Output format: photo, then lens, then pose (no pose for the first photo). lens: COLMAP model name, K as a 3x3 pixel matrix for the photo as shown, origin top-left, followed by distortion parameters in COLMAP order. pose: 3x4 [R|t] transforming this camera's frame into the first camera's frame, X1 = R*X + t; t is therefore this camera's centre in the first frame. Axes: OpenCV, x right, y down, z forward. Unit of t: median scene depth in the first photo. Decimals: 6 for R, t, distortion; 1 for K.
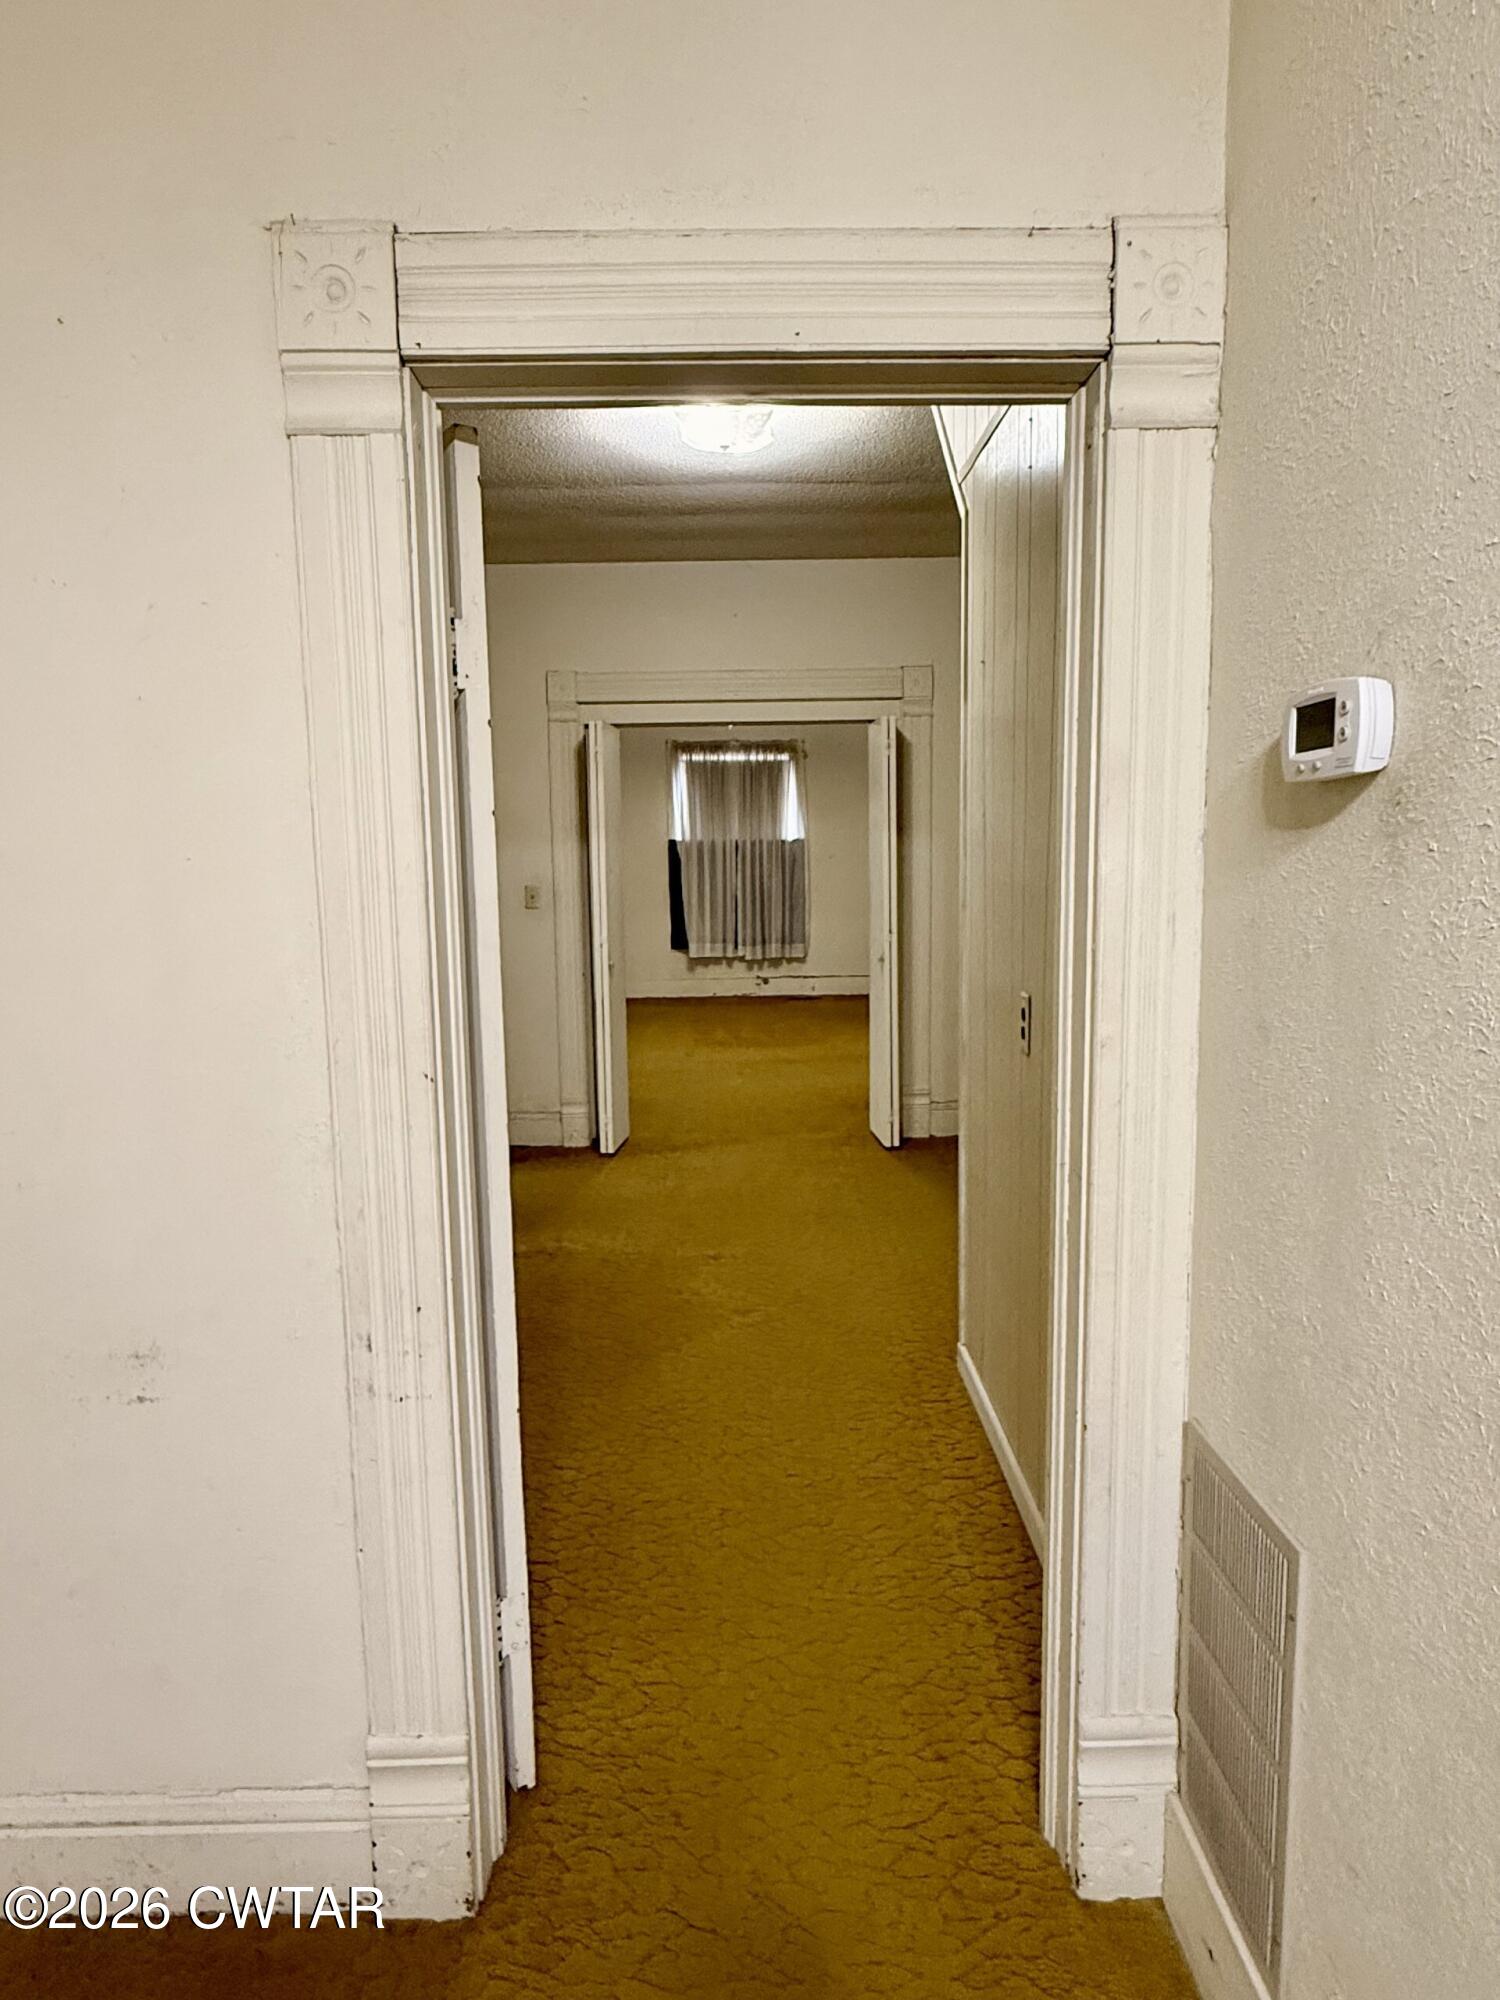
lens RADIAL K [[1157.5, 0, 759.2], [0, 1157.5, 1000.6], [0, 0, 1]] dist [-0.004575, 0.000973]
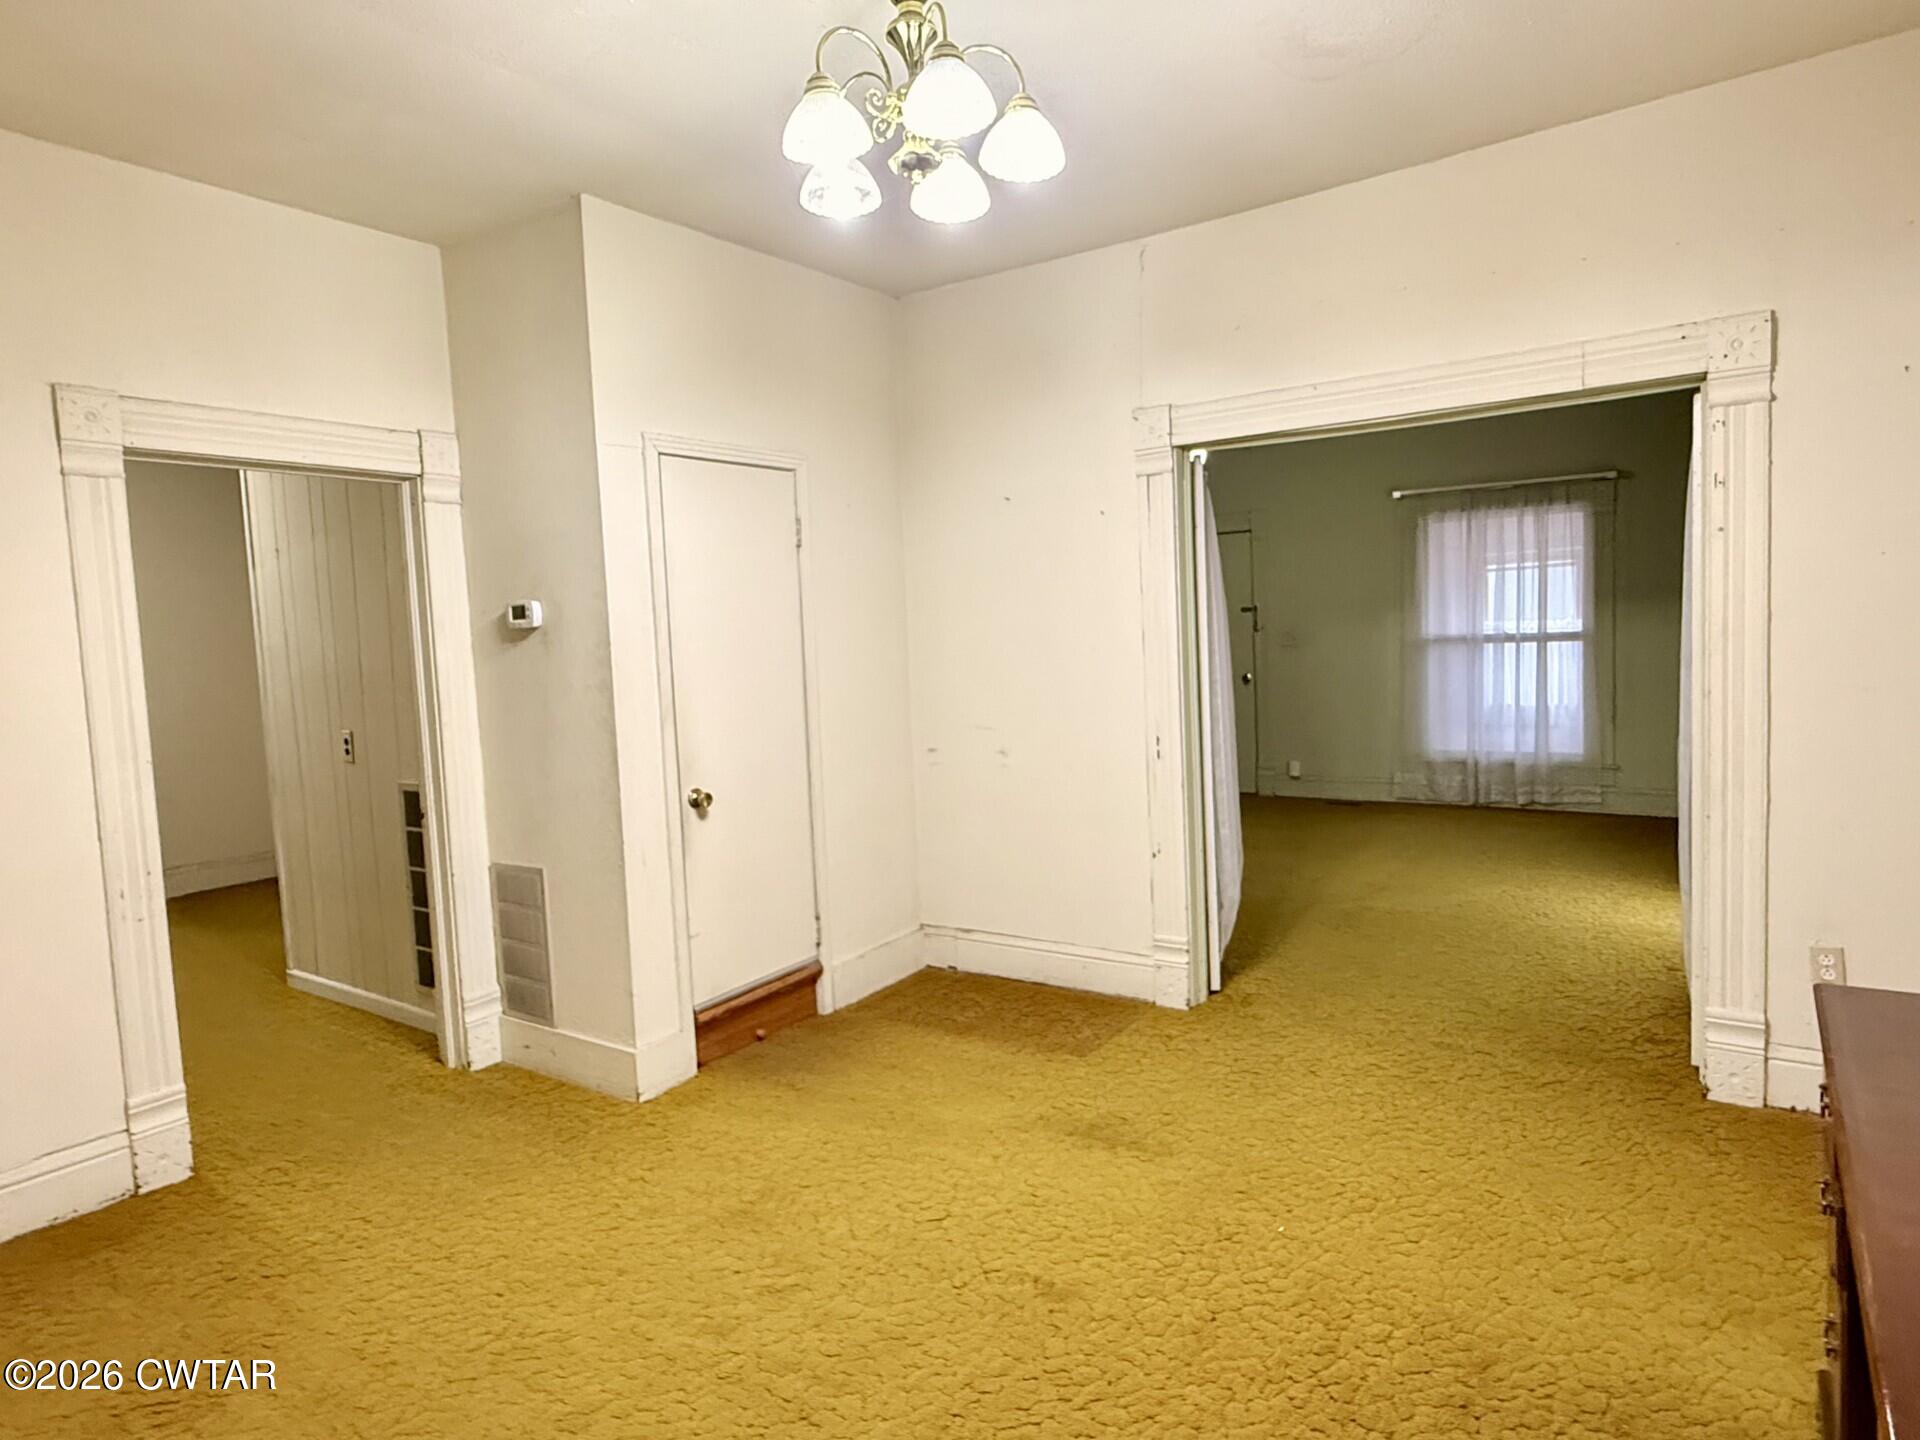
lens RADIAL K [[1111.2, 0, 954.4], [0, 1111.2, 716.0], [0, 0, 1]] dist [-0.004575, 0.000973]
pose [[0.593615, -0.070772, 0.801631, -1.141020], [0.135364, 0.990714, -0.012774, 0.229903], [-0.793283, 0.116095, 0.597683, -1.583091]]
